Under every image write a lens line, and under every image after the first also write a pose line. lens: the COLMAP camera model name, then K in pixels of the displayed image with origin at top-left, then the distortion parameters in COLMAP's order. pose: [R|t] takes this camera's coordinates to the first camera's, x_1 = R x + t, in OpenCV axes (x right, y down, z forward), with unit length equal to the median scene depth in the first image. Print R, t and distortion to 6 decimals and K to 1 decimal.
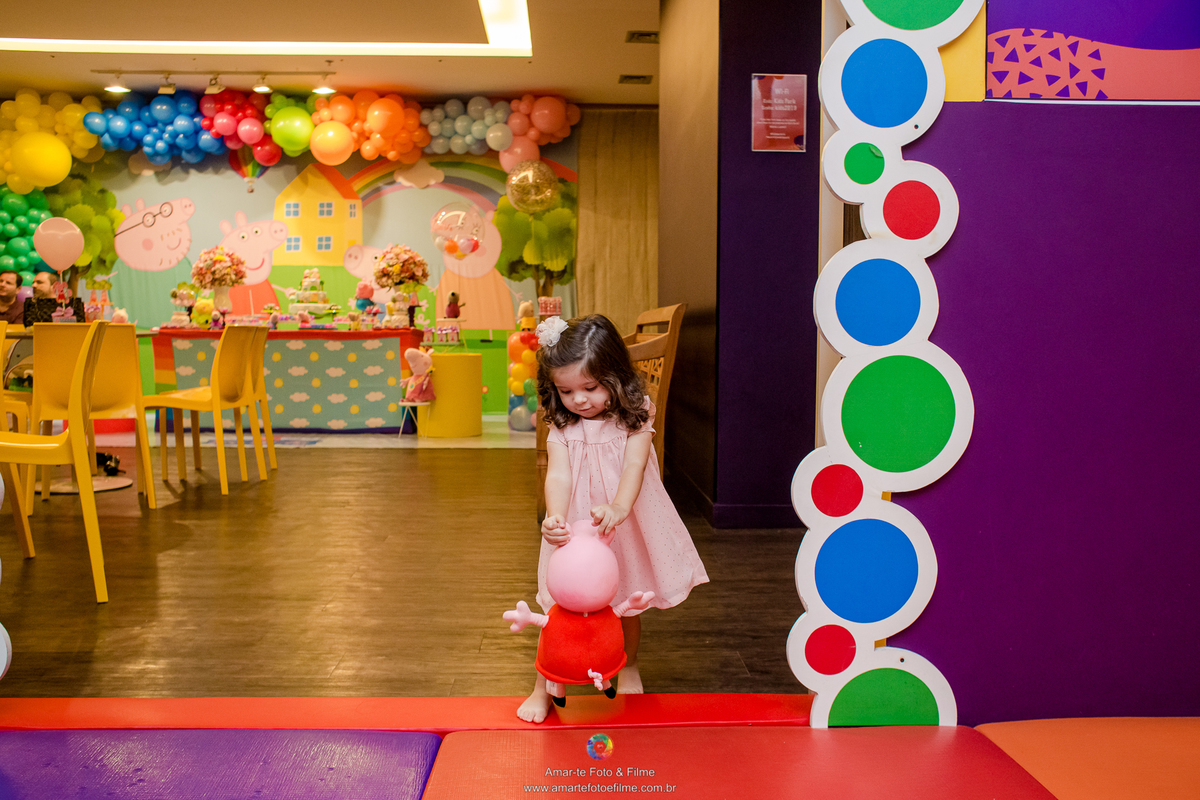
lens RADIAL K [[962.3, 0, 597.4], [0, 962.3, 376.4], [0, 0, 1]] dist [-0.083171, 0.100762]
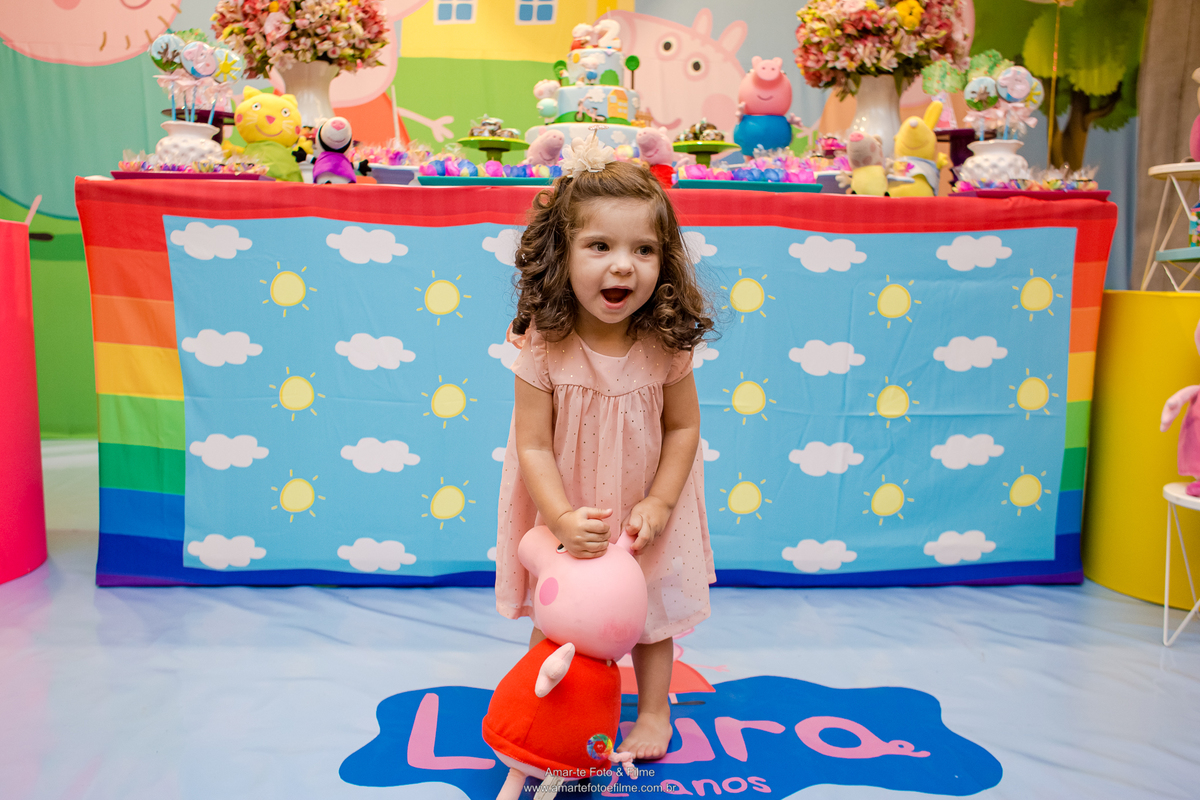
lens RADIAL K [[962.3, 0, 587.5], [0, 962.3, 388.1], [0, 0, 1]] dist [-0.083171, 0.100762]
pose [[0.999003, 0.005296, 0.044332, -0.285780], [-0.008411, 0.997486, 0.070367, -0.011411], [-0.043848, -0.070670, 0.996536, 0.612319]]
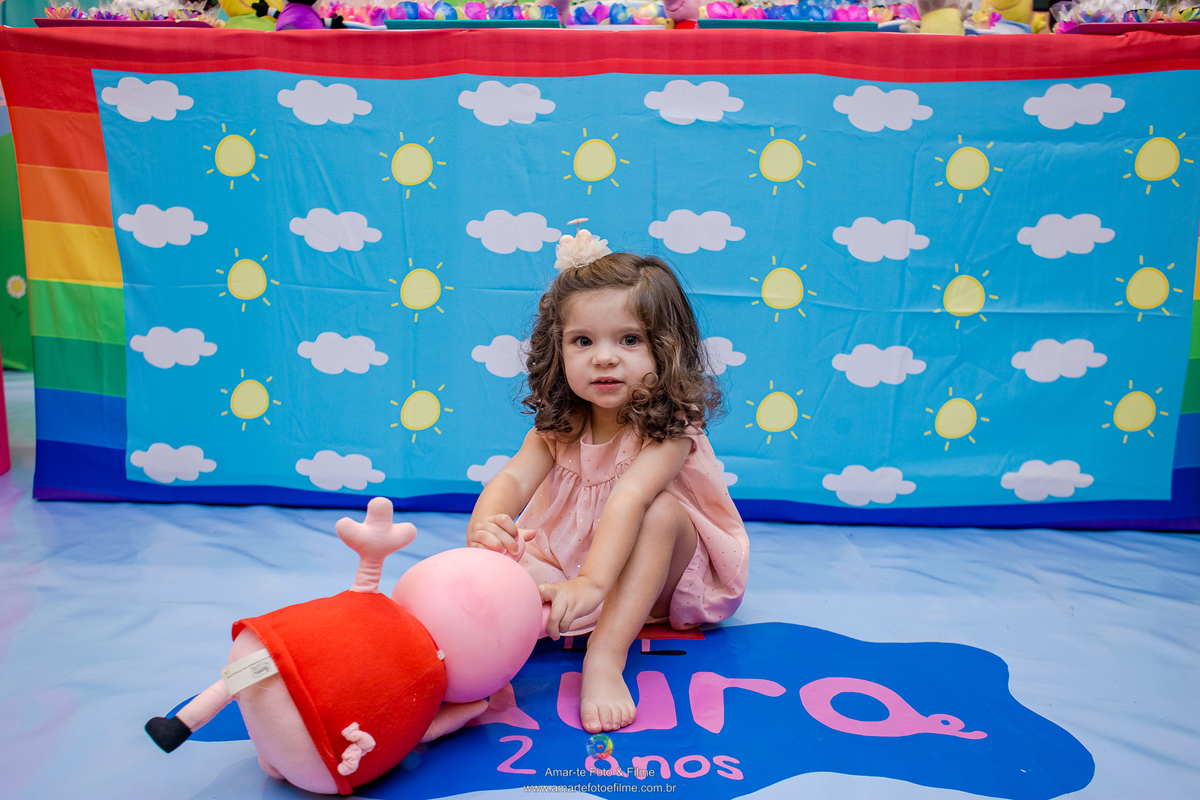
lens RADIAL K [[962.3, 0, 583.2], [0, 962.3, 375.3], [0, 0, 1]] dist [-0.083171, 0.100762]
pose [[0.998592, 0.018658, -0.049659, -0.267863], [-0.013670, 0.994997, 0.098962, 0.004206], [0.051257, -0.098144, 0.993851, 0.646693]]
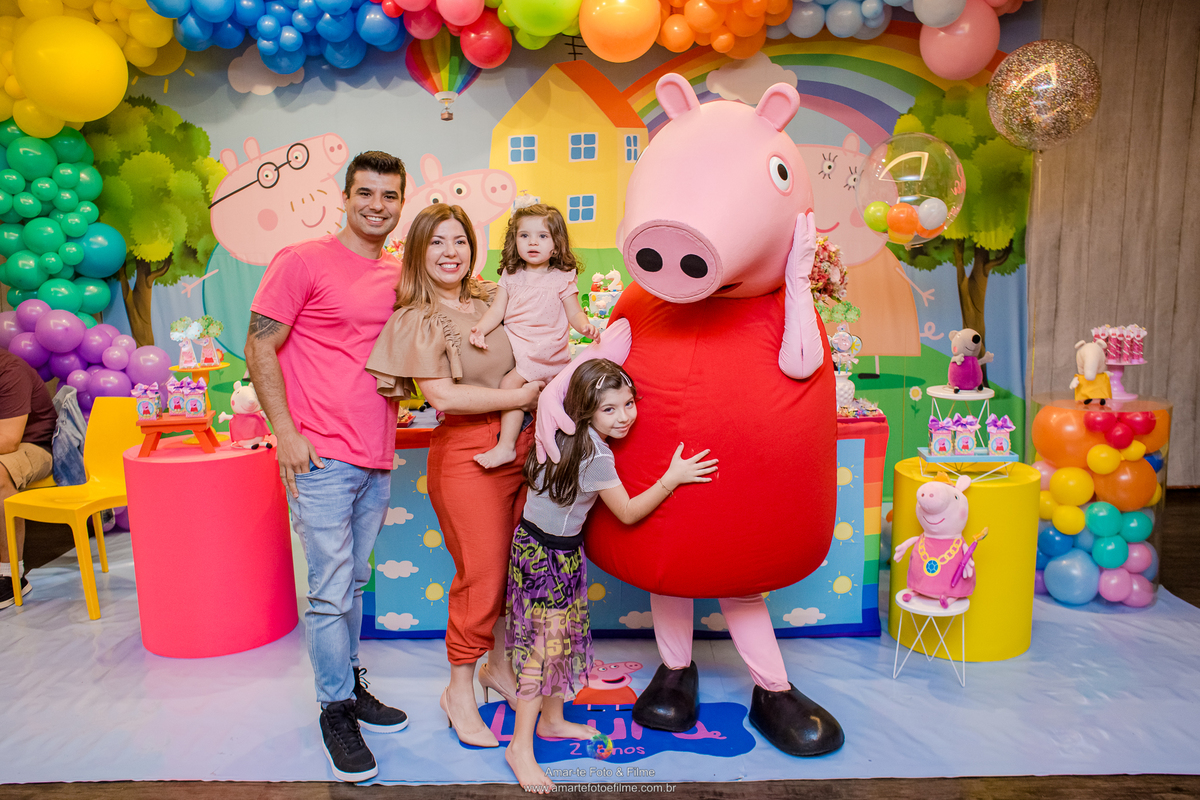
lens RADIAL K [[962.3, 0, 598.5], [0, 962.3, 367.3], [0, 0, 1]] dist [-0.083171, 0.100762]
pose [[0.998466, -0.017218, -0.052620, -0.251380], [0.021579, 0.996277, 0.083463, -0.095147], [0.050987, -0.084470, 0.995121, 0.443248]]
